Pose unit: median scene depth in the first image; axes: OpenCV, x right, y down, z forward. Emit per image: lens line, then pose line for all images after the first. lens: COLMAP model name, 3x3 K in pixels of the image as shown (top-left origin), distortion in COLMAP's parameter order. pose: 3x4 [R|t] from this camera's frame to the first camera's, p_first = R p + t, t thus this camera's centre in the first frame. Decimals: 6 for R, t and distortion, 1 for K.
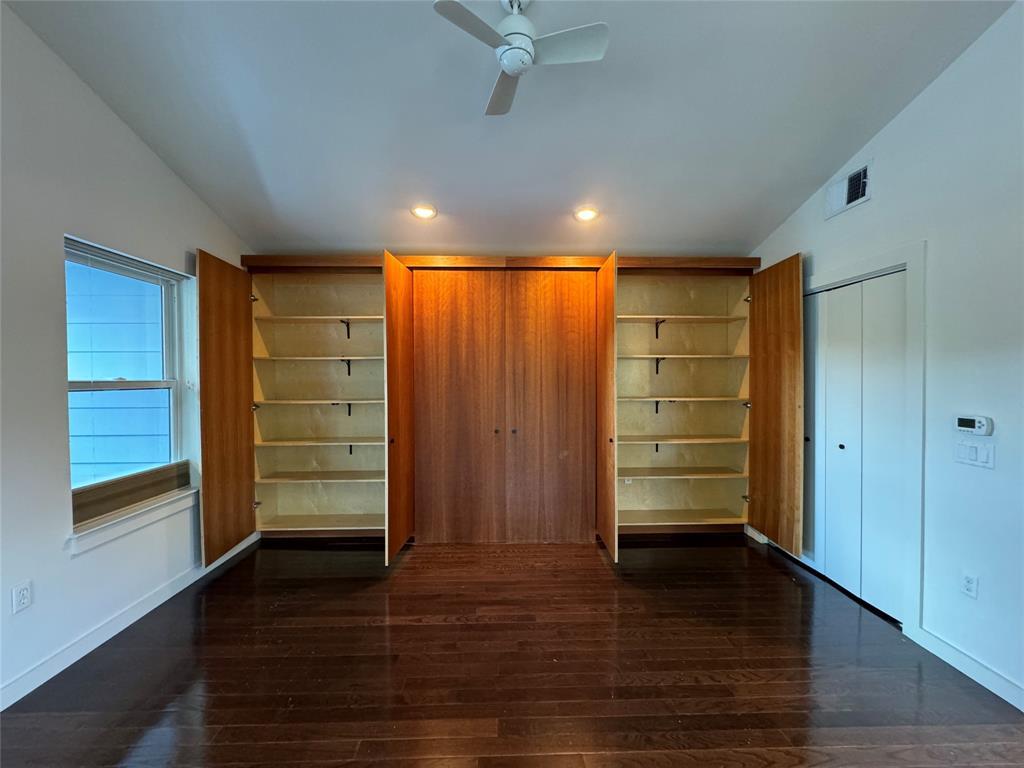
lens RADIAL K [[407.6, 0, 511.4], [0, 407.6, 382.8], [0, 0, 1]] dist [-0.000172, 0.000256]
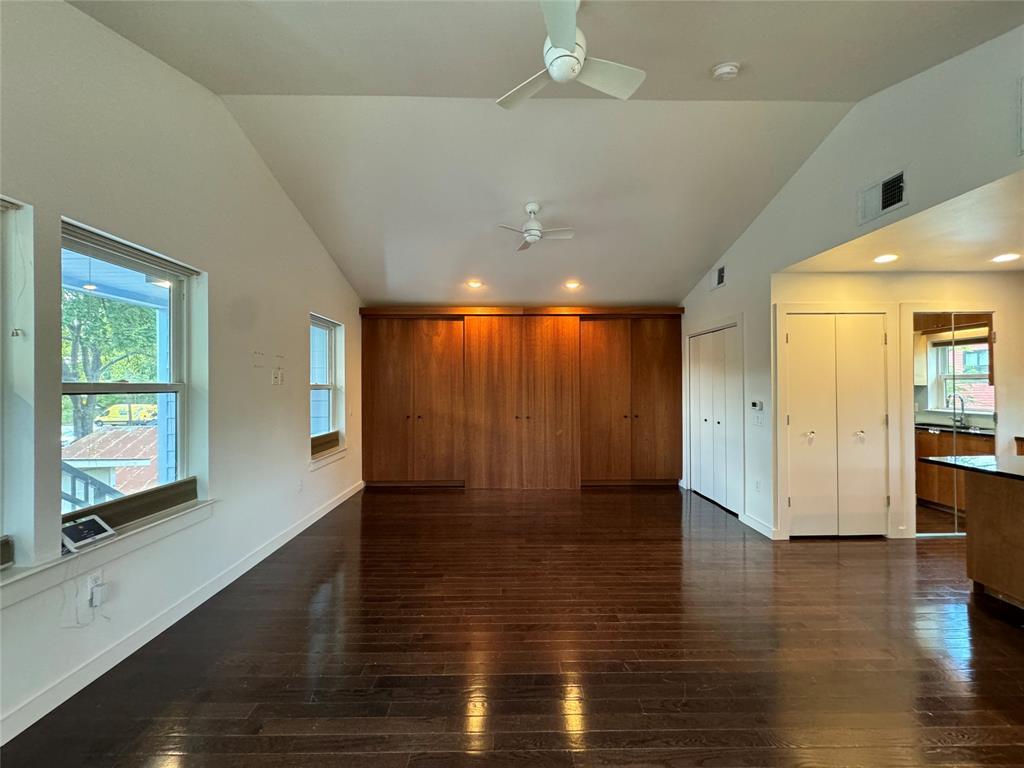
lens RADIAL K [[407.6, 0, 510.2], [0, 407.6, 383.8], [0, 0, 1]] dist [-0.000172, 0.000256]
pose [[0.999855, 0.000279, -0.017040, -0.042930], [-0.000599, 0.999824, -0.018774, 0.022503], [0.017032, 0.018782, 0.999679, -0.714711]]
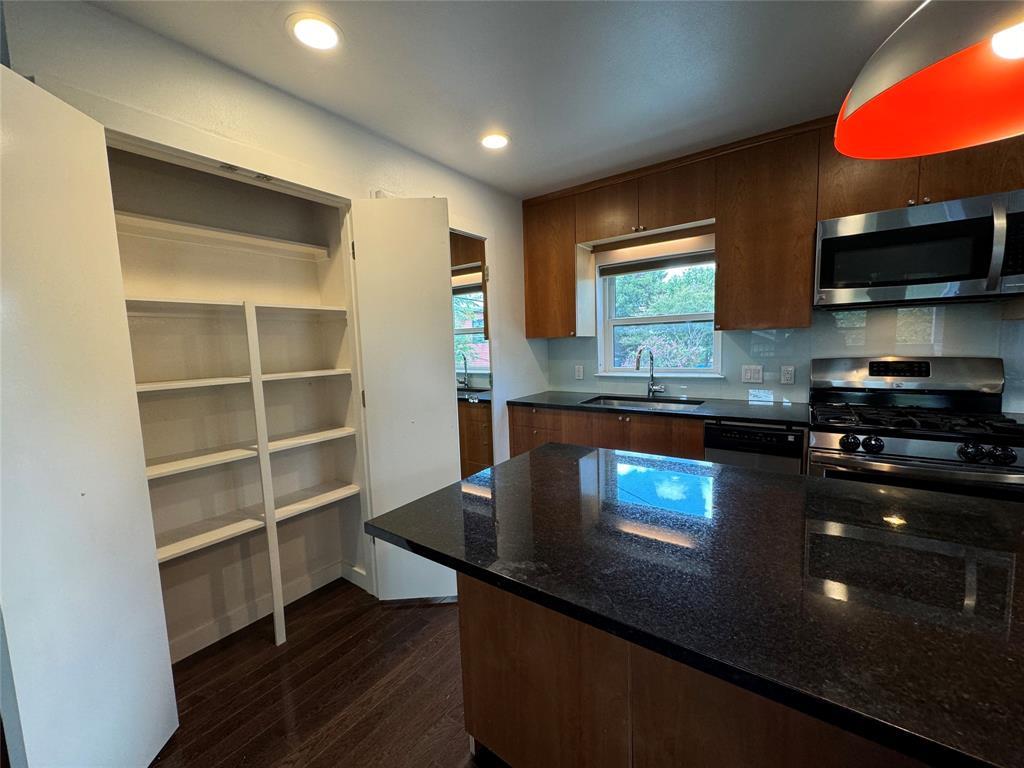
lens RADIAL K [[407.6, 0, 511.7], [0, 407.6, 383.5], [0, 0, 1]] dist [-0.000172, 0.000256]
pose [[0.611633, -0.090651, 0.785931, 0.729622], [0.038283, 0.995641, 0.085047, 0.030870], [-0.790215, -0.021930, 0.612437, -0.036397]]
